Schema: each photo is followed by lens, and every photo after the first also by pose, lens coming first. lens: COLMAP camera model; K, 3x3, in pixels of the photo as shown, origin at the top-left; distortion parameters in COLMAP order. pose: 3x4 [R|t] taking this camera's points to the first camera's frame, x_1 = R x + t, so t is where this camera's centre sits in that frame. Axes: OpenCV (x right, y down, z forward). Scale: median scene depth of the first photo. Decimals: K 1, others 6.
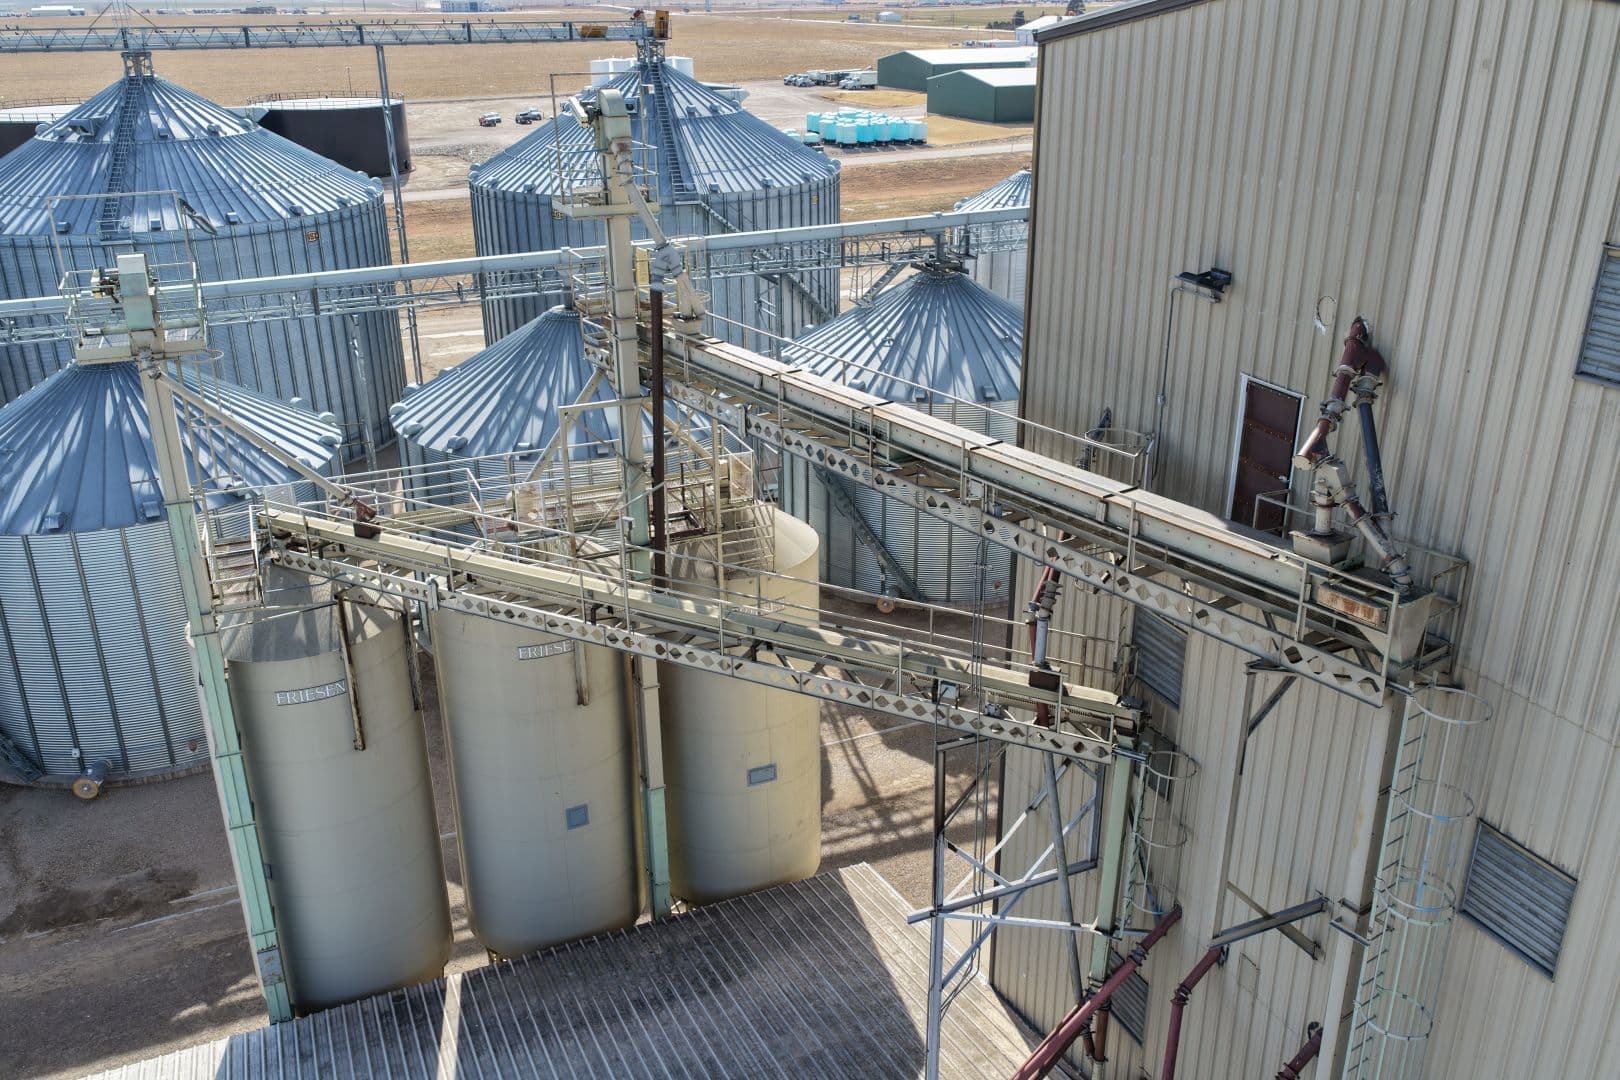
lens RADIAL K [[1352.0, 0, 803.3], [0, 1352.0, 546.4], [0, 0, 1]] dist [-0.032174, 0.075156]
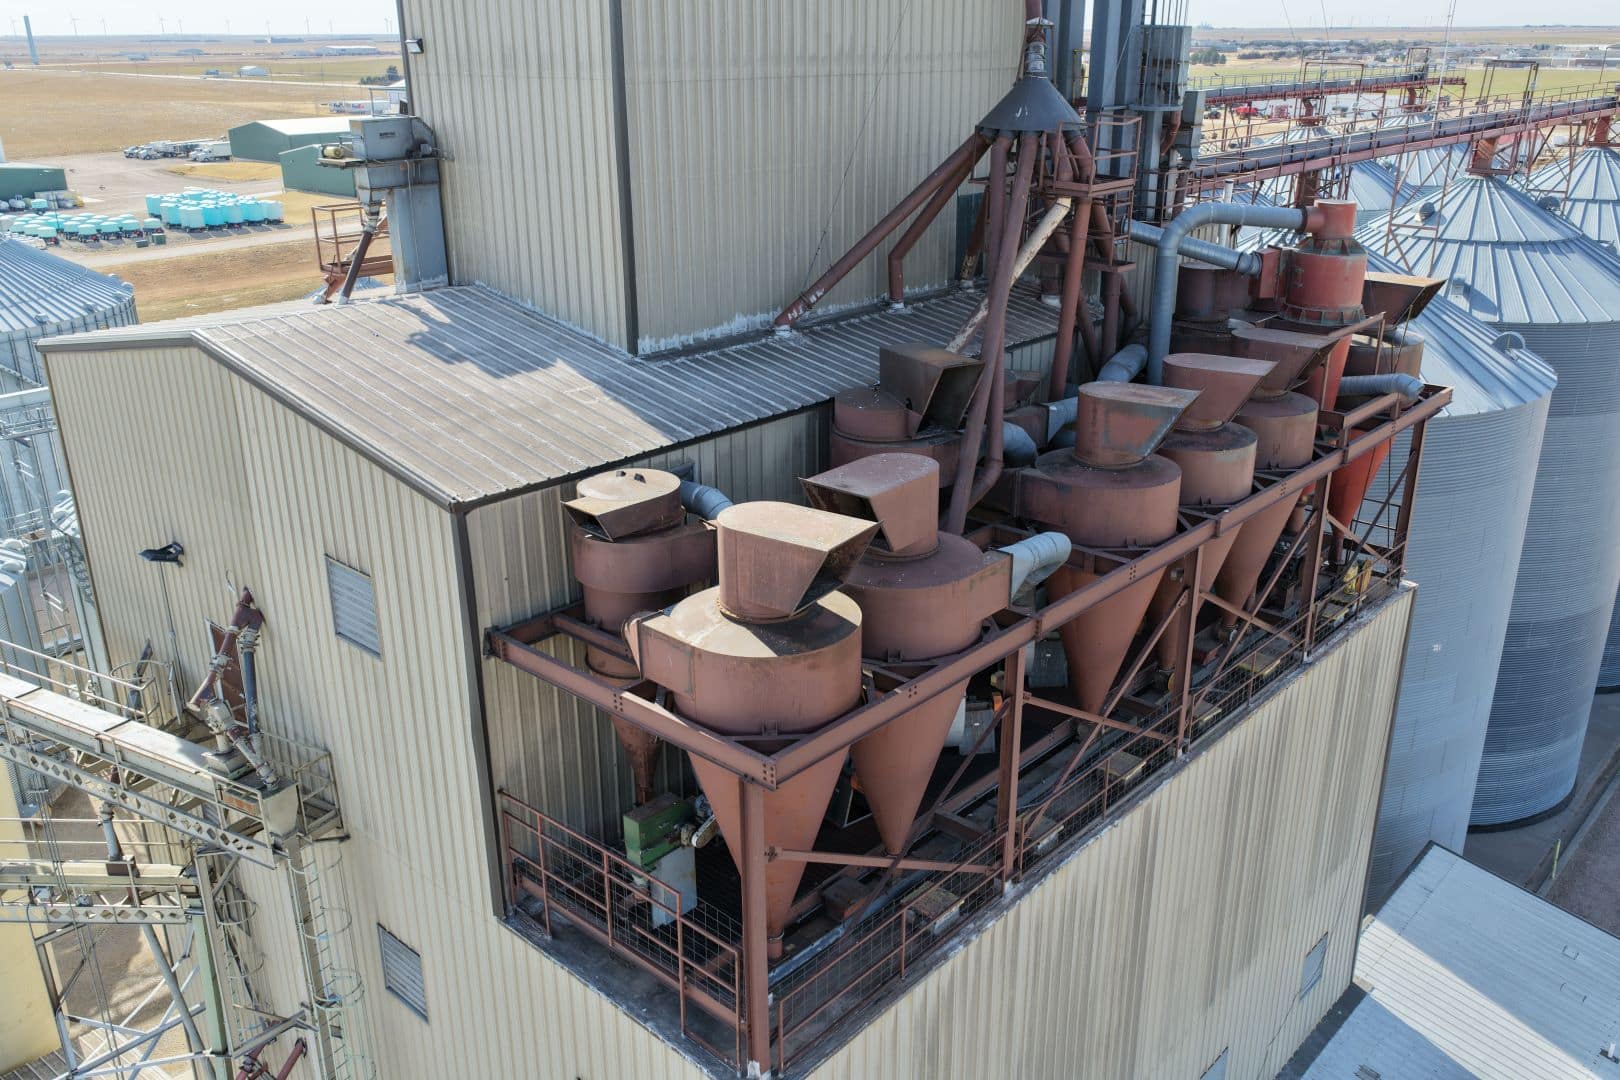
lens RADIAL K [[1352.0, 0, 803.3], [0, 1352.0, 546.4], [0, 0, 1]] dist [-0.032174, 0.075156]
pose [[0.910718, -0.142686, 0.387600, 0.070153], [0.155719, 0.987799, -0.002248, -0.020474], [-0.382551, 0.062404, 0.921825, -0.088040]]
